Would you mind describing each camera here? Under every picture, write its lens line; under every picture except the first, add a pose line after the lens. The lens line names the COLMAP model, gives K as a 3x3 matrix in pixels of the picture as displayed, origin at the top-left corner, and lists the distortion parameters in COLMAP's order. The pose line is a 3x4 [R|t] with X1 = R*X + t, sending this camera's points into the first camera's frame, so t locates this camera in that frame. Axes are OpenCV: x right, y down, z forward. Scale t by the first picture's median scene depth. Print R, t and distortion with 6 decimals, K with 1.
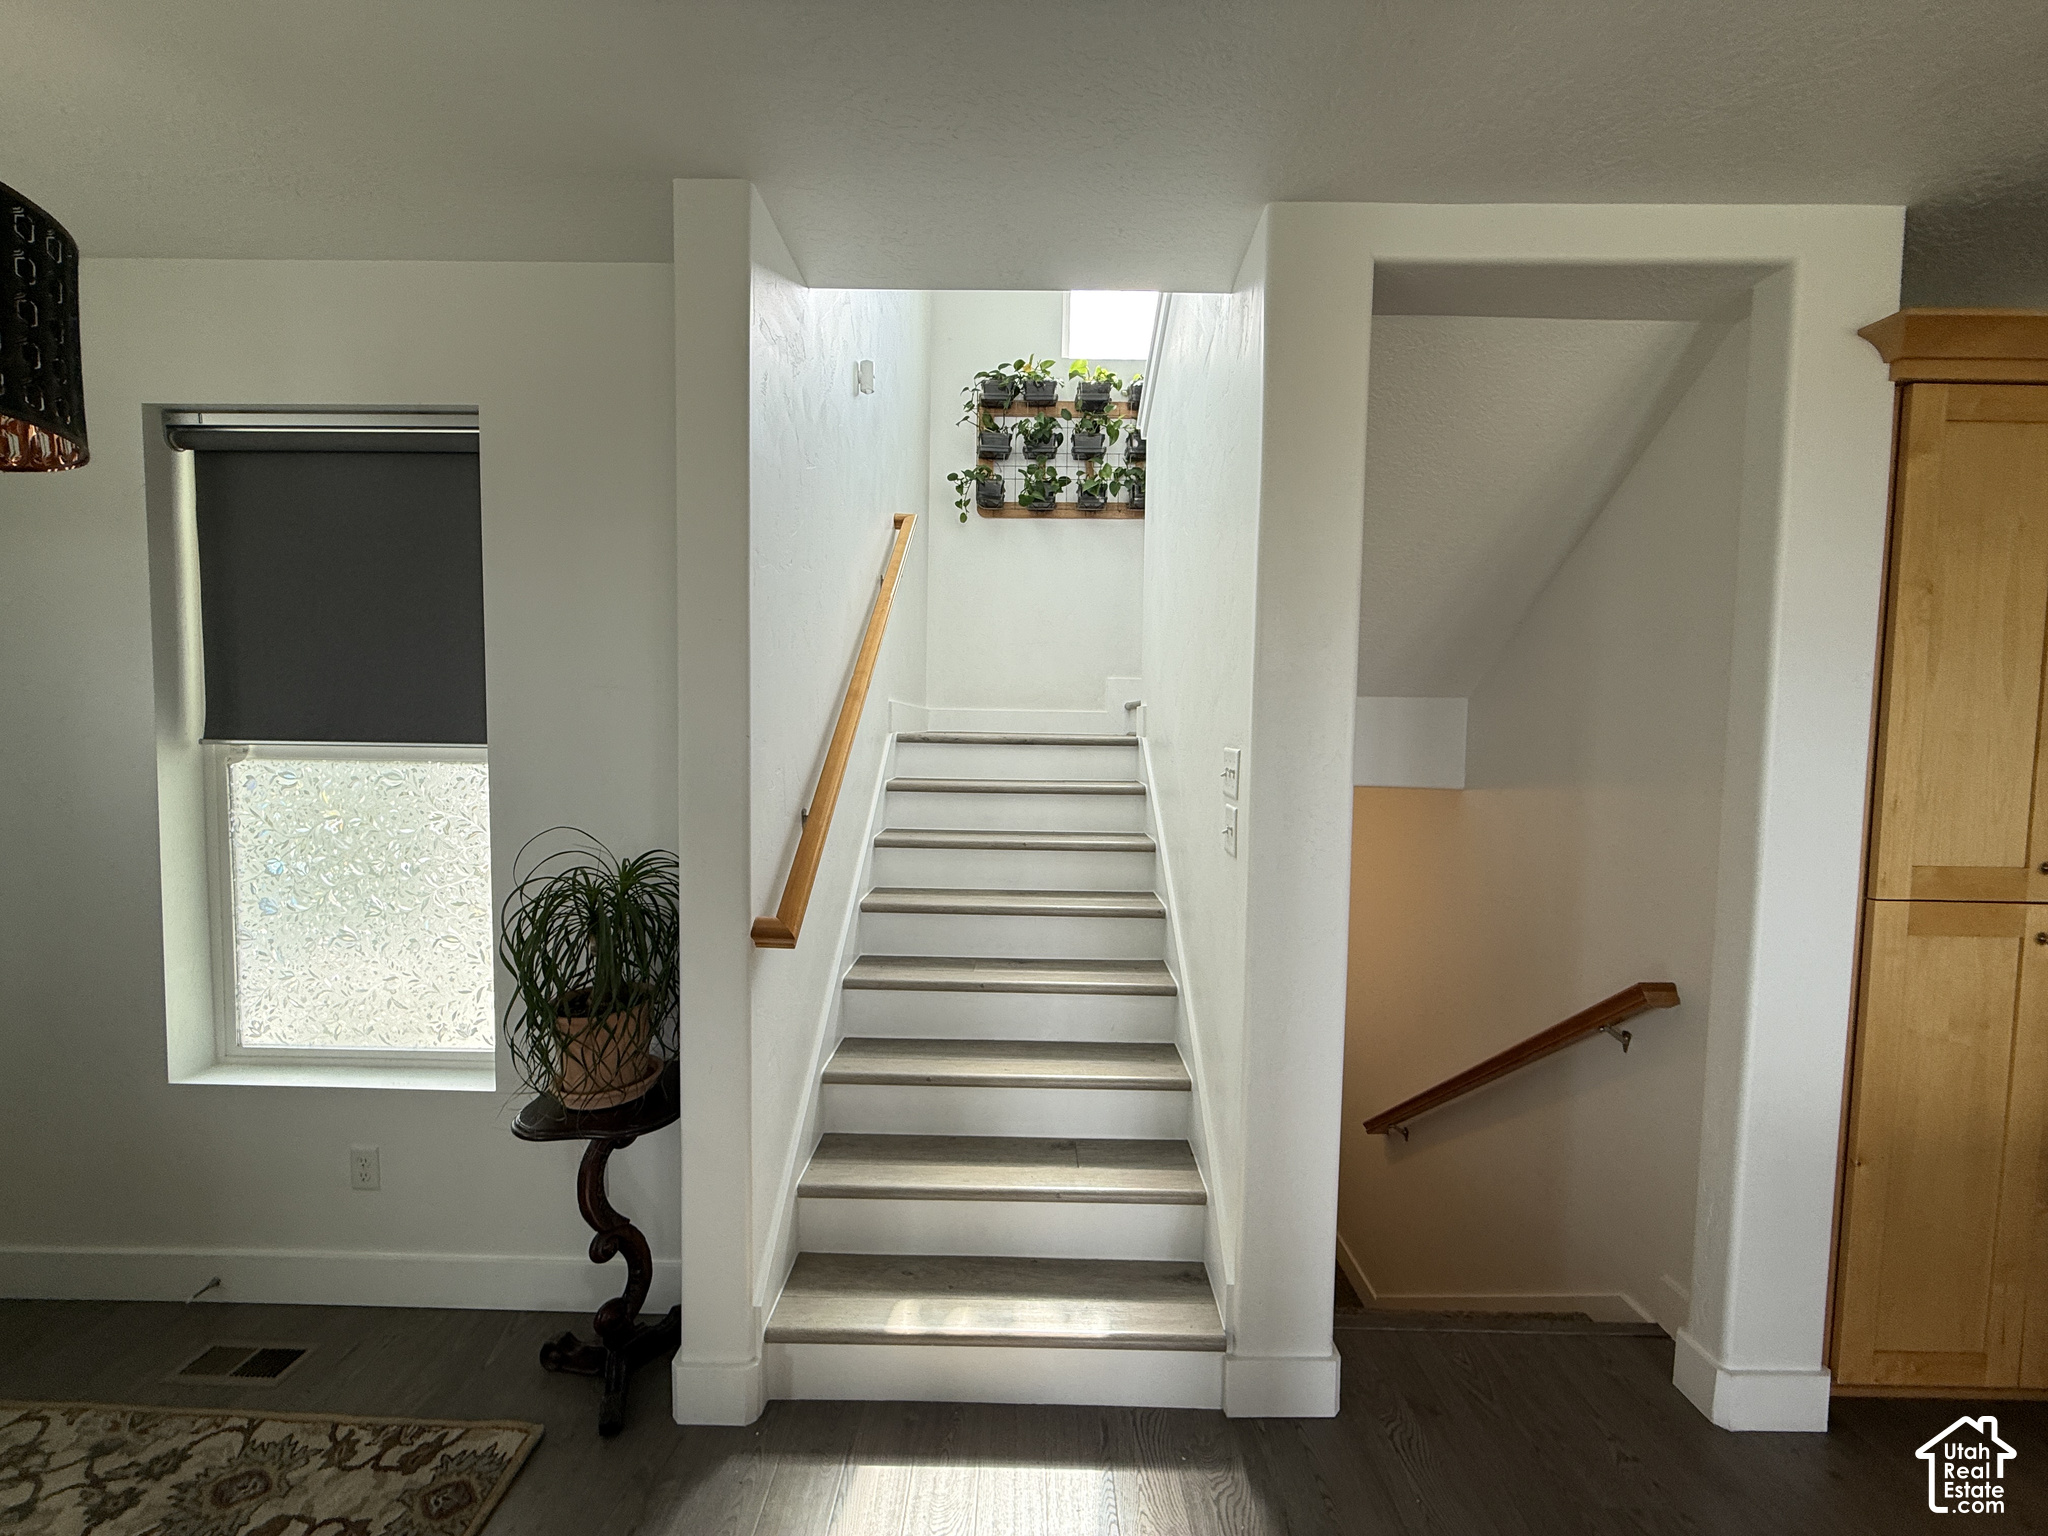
lens RADIAL K [[823.4, 0, 1024.1], [0, 823.4, 767.7], [0, 0, 1]] dist [0.001714, -0.000008]
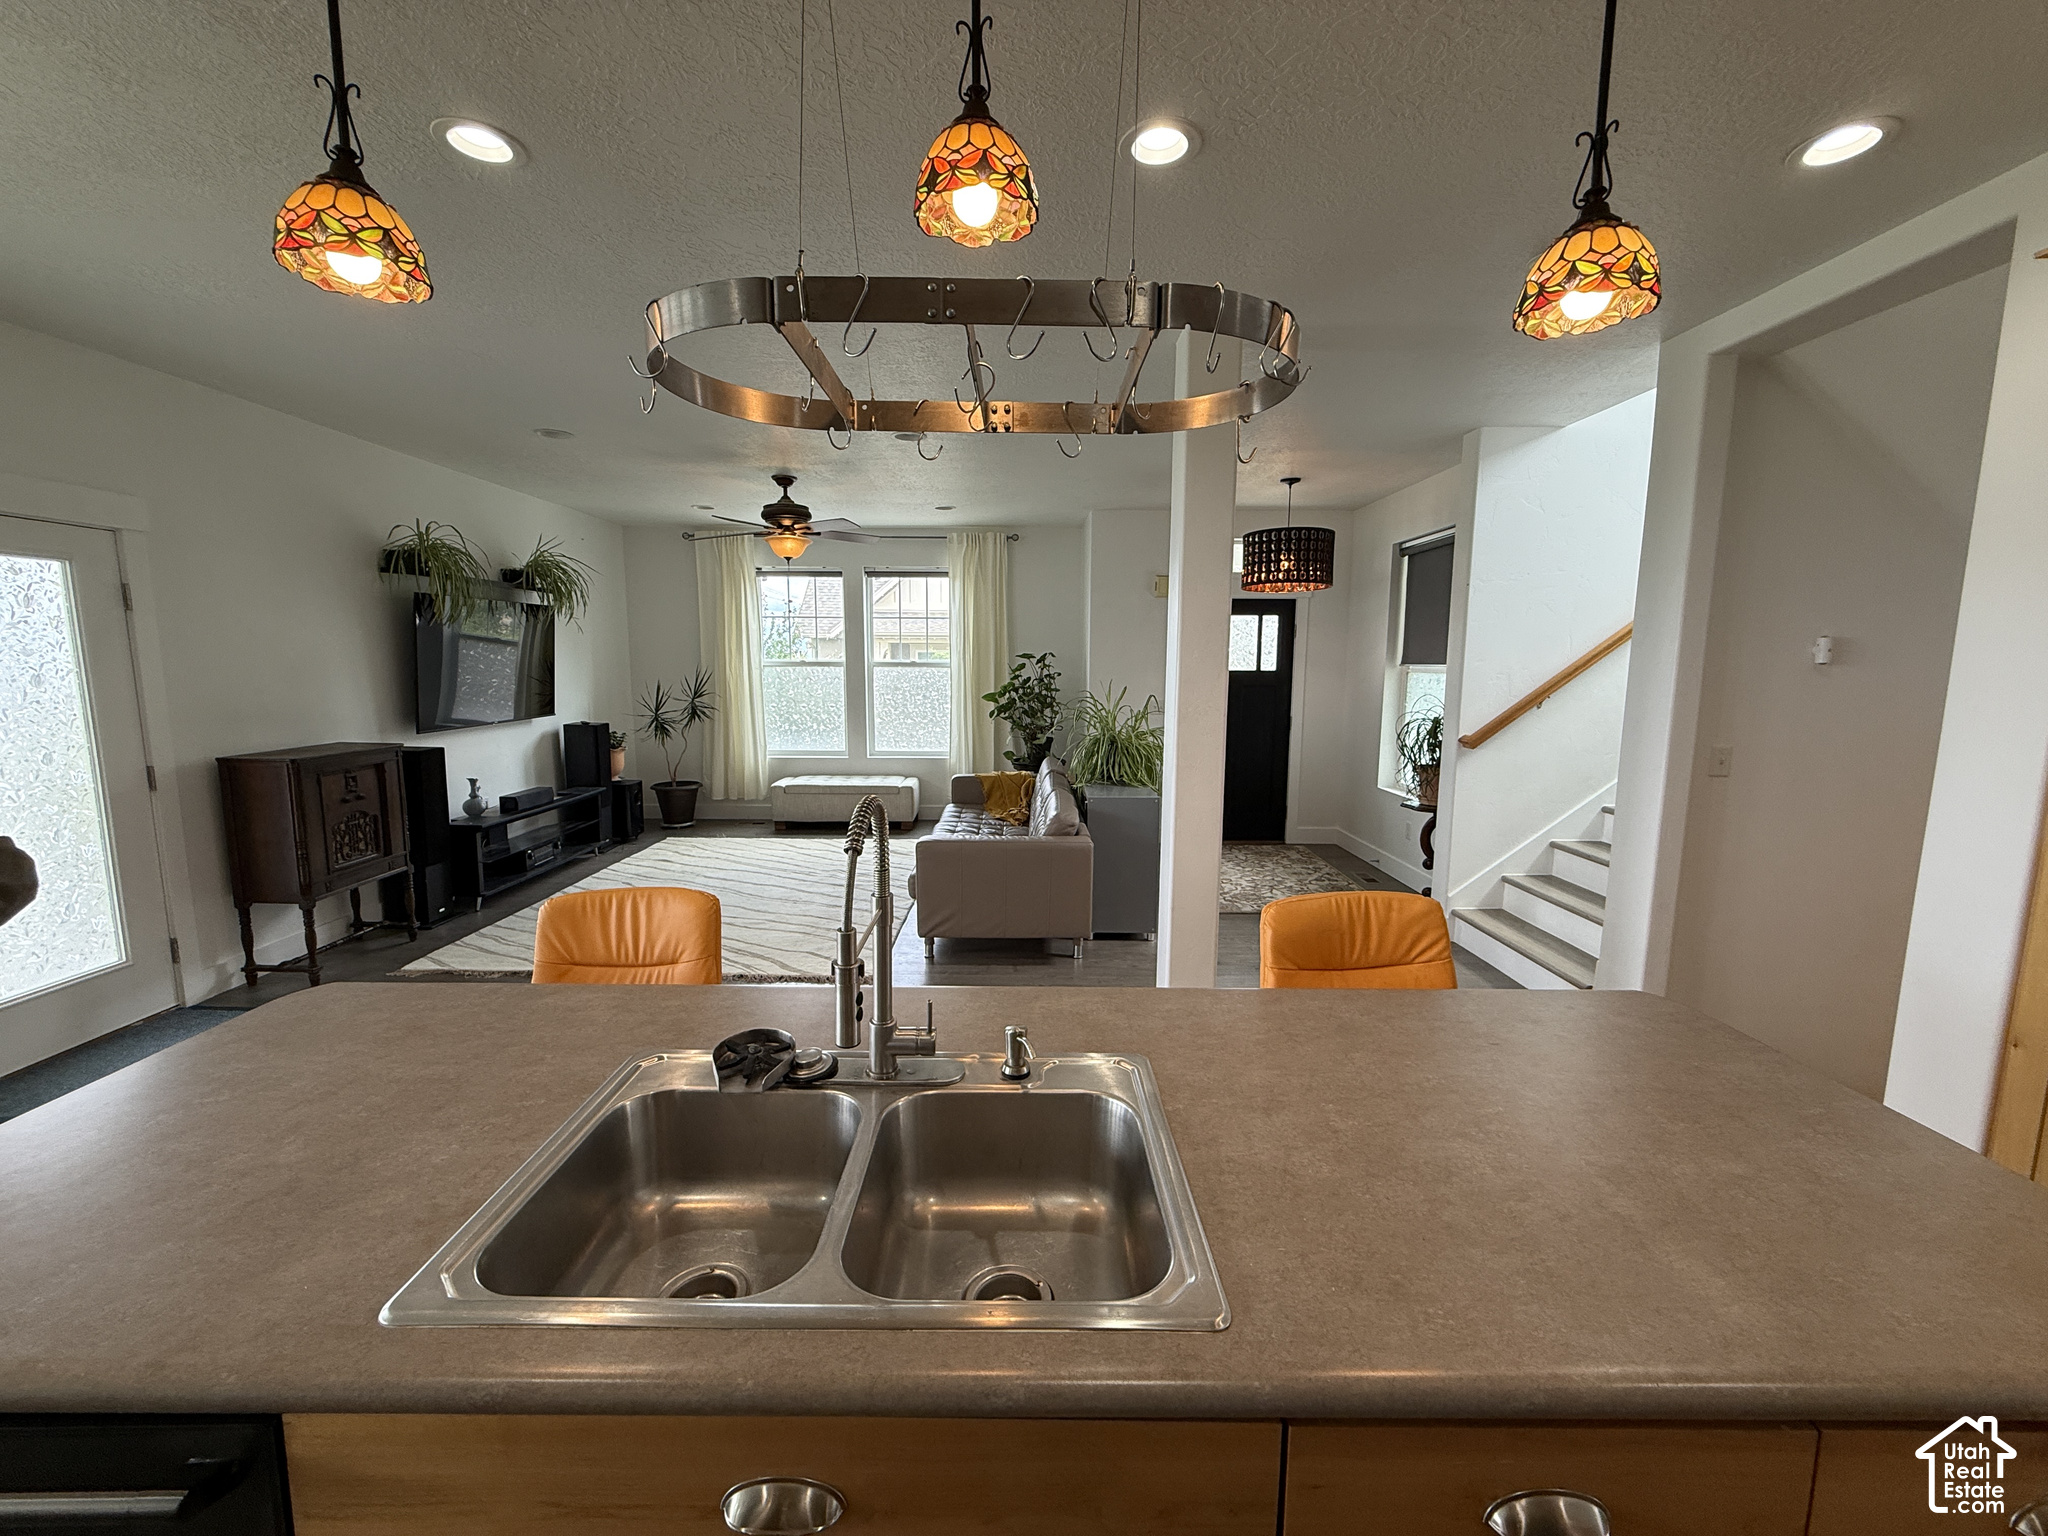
lens RADIAL K [[823.4, 0, 1024.6], [0, 823.4, 766.9], [0, 0, 1]] dist [0.001714, -0.000008]
pose [[0.017614, 0.112603, -0.993484, 2.082857], [-0.045905, 0.992681, 0.111698, 0.064523], [0.998791, 0.043638, 0.022655, -0.330186]]
